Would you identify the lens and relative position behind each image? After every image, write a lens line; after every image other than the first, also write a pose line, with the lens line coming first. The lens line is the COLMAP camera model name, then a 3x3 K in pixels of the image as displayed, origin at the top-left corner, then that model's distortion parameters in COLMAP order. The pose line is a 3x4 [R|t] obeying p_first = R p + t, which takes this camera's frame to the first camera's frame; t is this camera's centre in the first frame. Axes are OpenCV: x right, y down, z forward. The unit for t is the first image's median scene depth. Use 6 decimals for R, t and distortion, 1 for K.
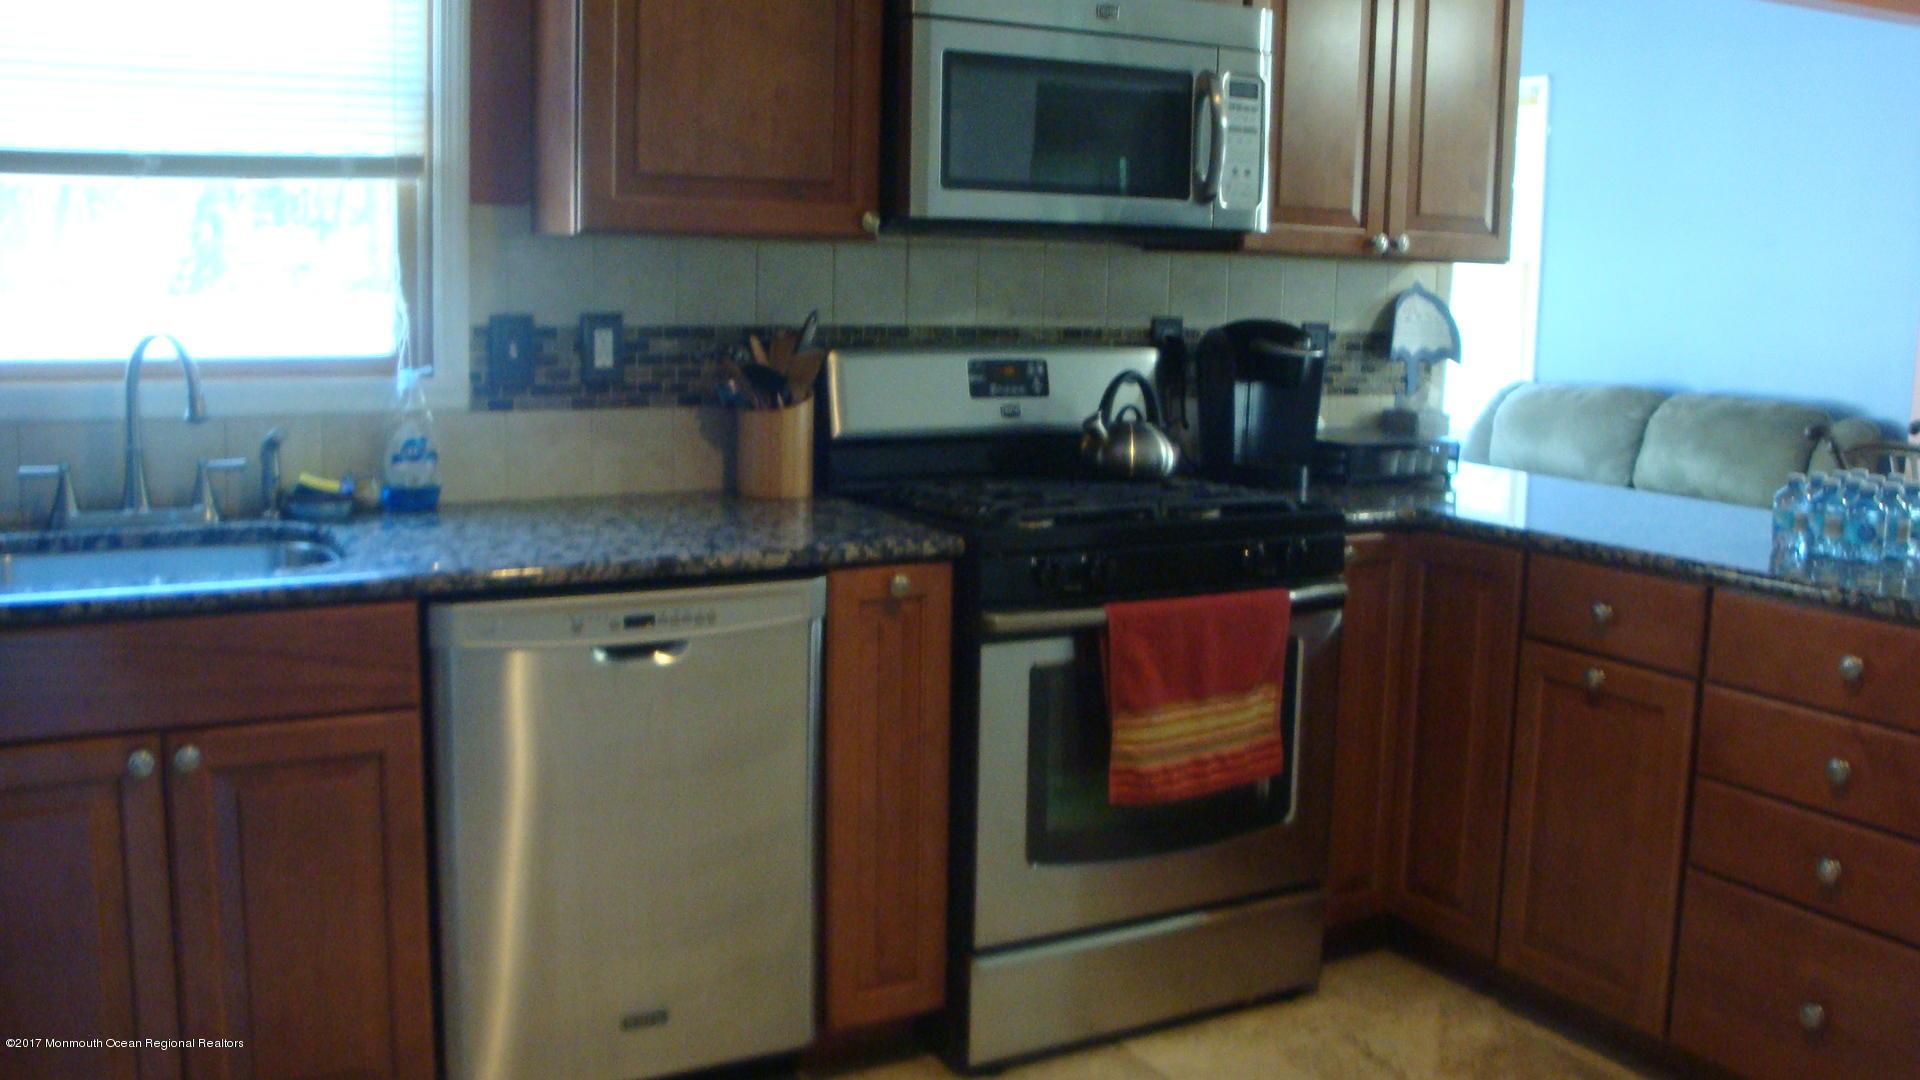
lens RADIAL K [[1715.4, 0, 960.0], [0, 1715.4, 540.0], [0, 0, 1]] dist [-0.150096, 0.106634]
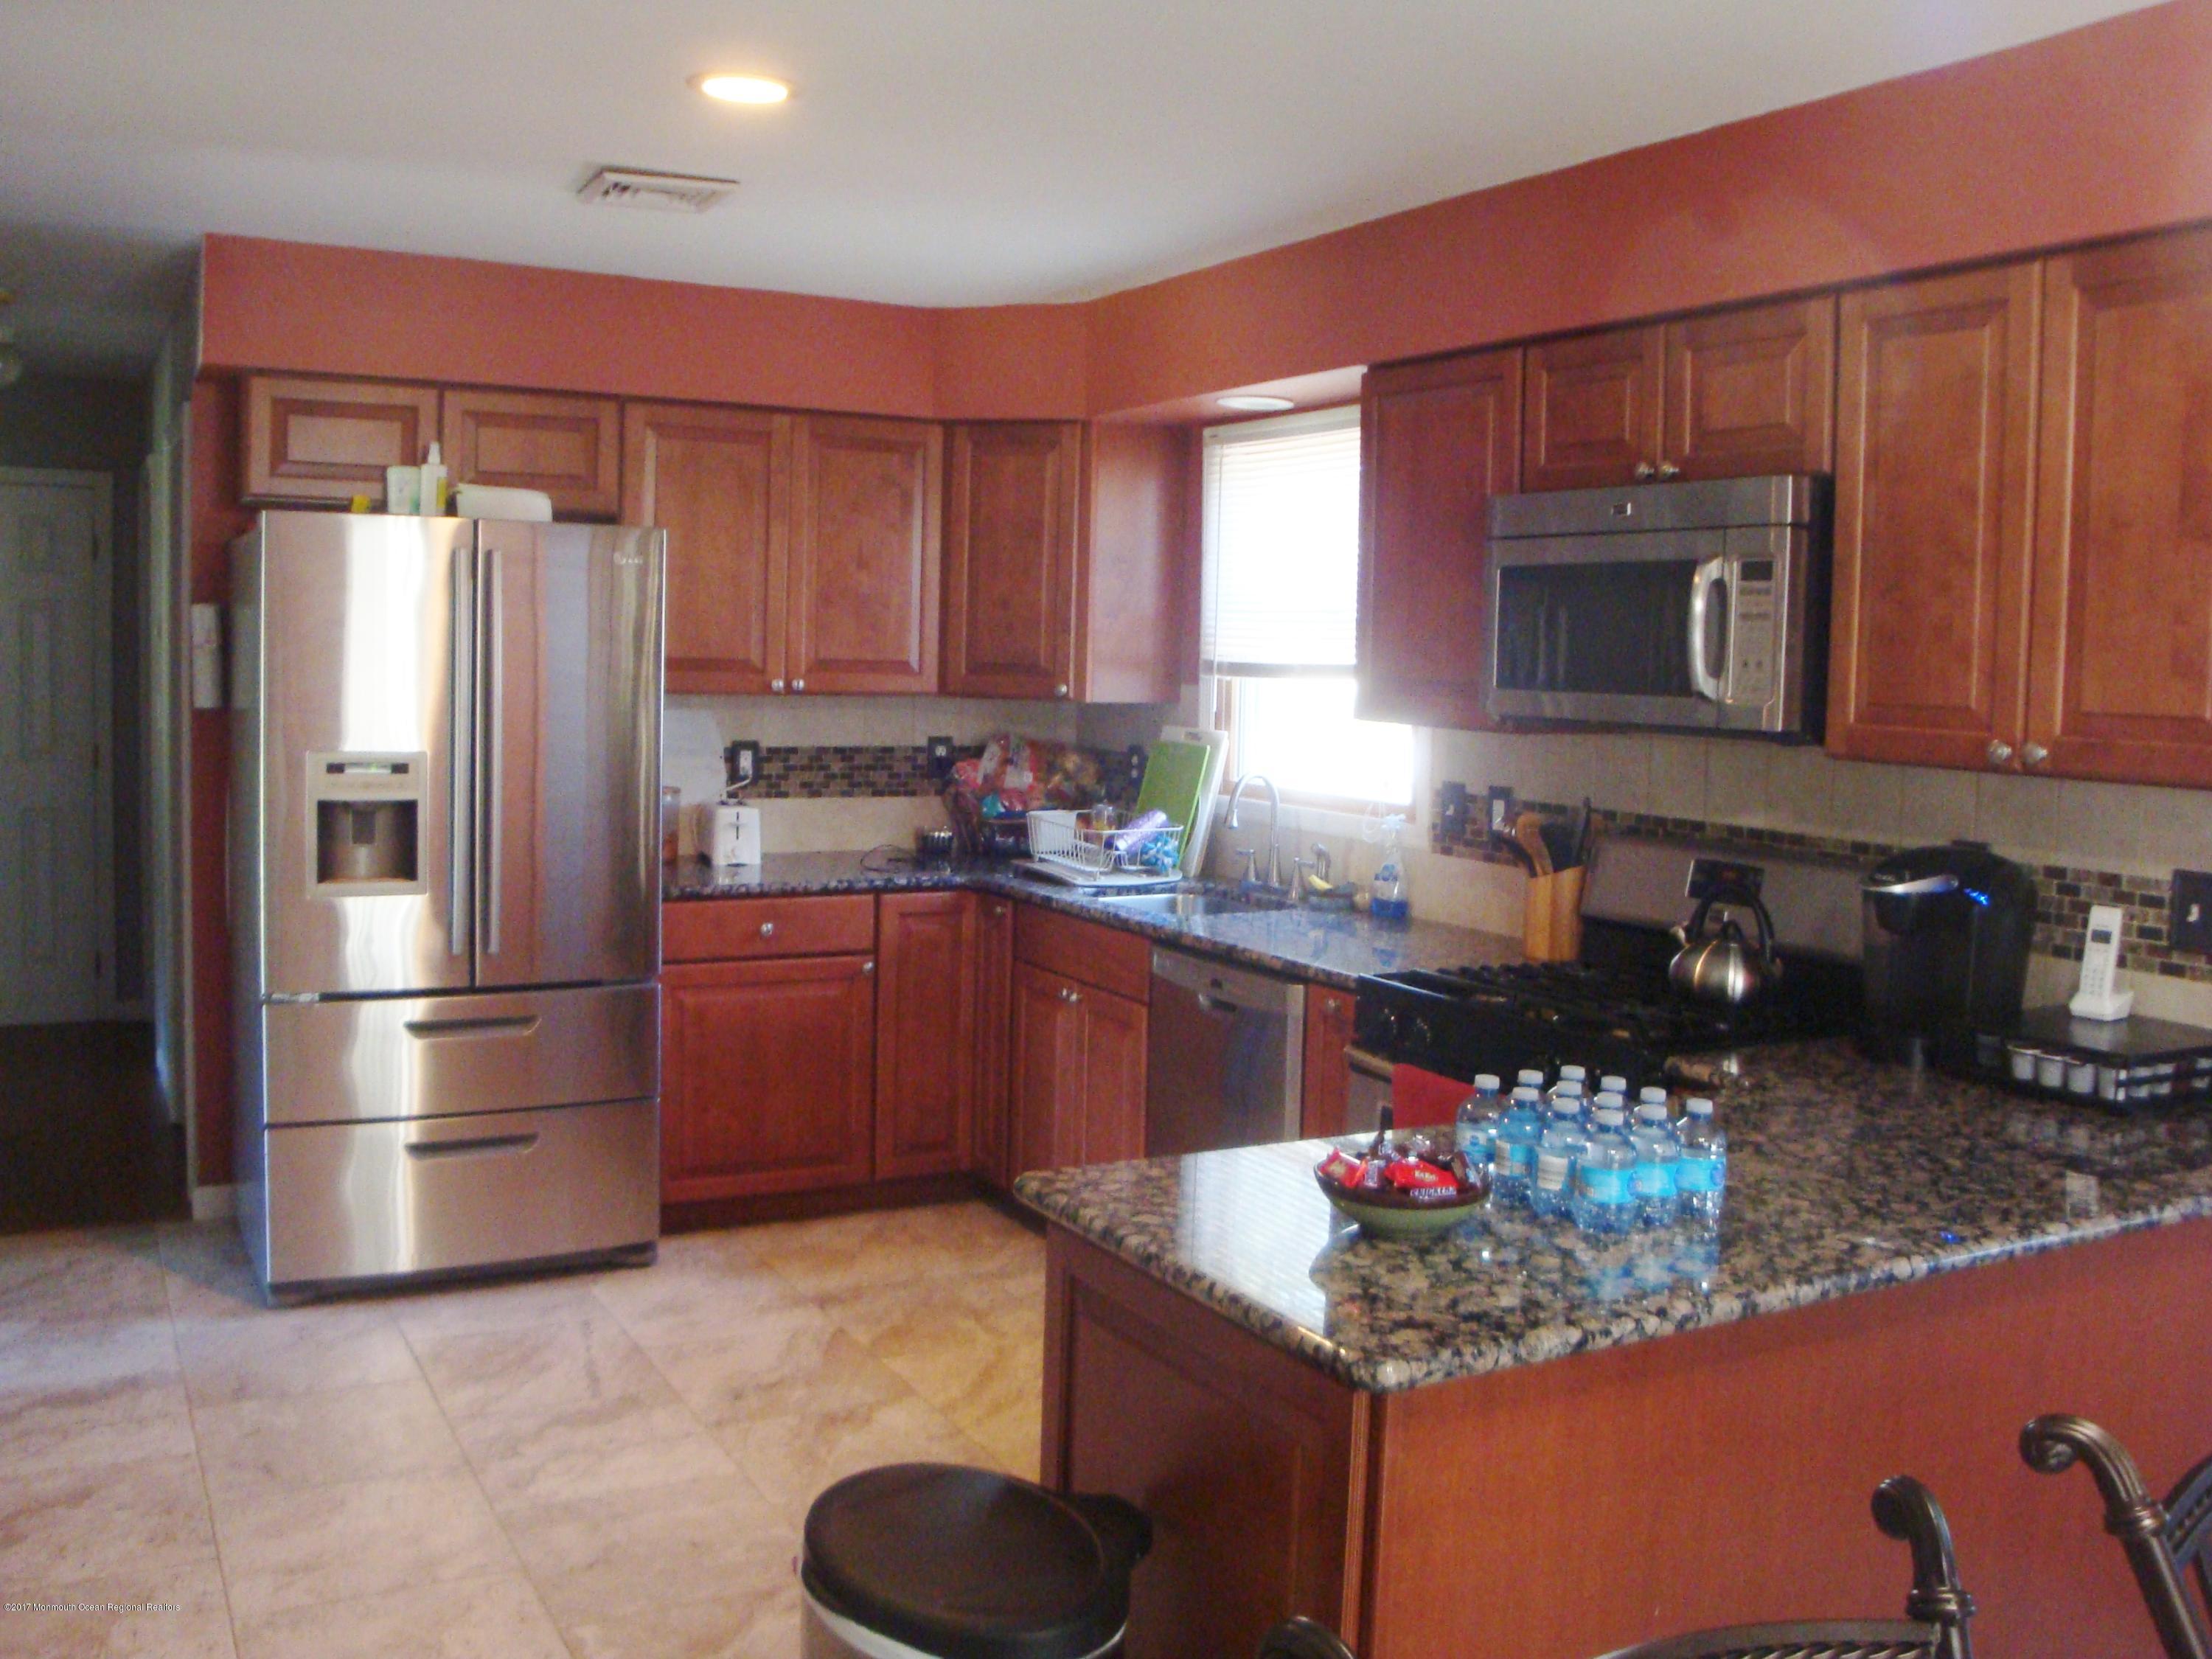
lens RADIAL K [[1978.9, 0, 1106.0], [0, 1978.9, 829.5], [0, 0, 1]] dist [-0.163124, 0.134977]
pose [[-0.001844, 0.066779, -0.997766, 1.168536], [-0.185071, 0.980509, 0.065966, -0.138487], [0.982723, 0.184779, 0.010551, 0.680860]]
